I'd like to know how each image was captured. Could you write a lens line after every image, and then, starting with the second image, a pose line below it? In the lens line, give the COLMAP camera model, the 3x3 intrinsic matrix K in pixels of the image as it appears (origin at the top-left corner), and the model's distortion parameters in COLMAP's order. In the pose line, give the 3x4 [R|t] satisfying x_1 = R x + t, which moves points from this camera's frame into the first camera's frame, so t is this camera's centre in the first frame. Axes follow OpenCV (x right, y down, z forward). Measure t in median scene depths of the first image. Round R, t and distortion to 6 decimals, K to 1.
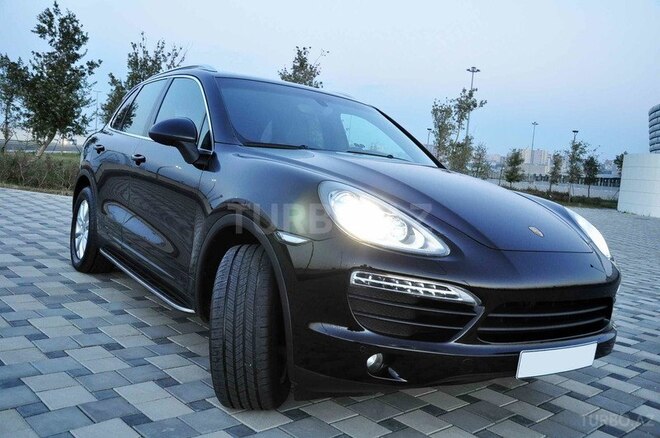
lens RADIAL K [[599.6, 0, 330.0], [0, 599.6, 219.0], [0, 0, 1]] dist [-0.003505, -0.002810]
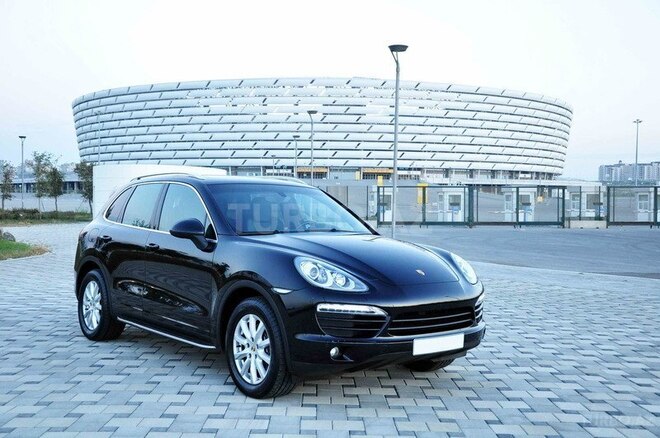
lens RADIAL K [[728.0, 0, 330.0], [0, 728.0, 219.0], [0, 0, 1]] dist [0.051614, 0.021974]
pose [[0.992300, -0.098015, 0.075727, -0.052916], [0.102909, 0.992651, -0.063670, -0.022320], [-0.068930, 0.070973, 0.995094, -0.969257]]
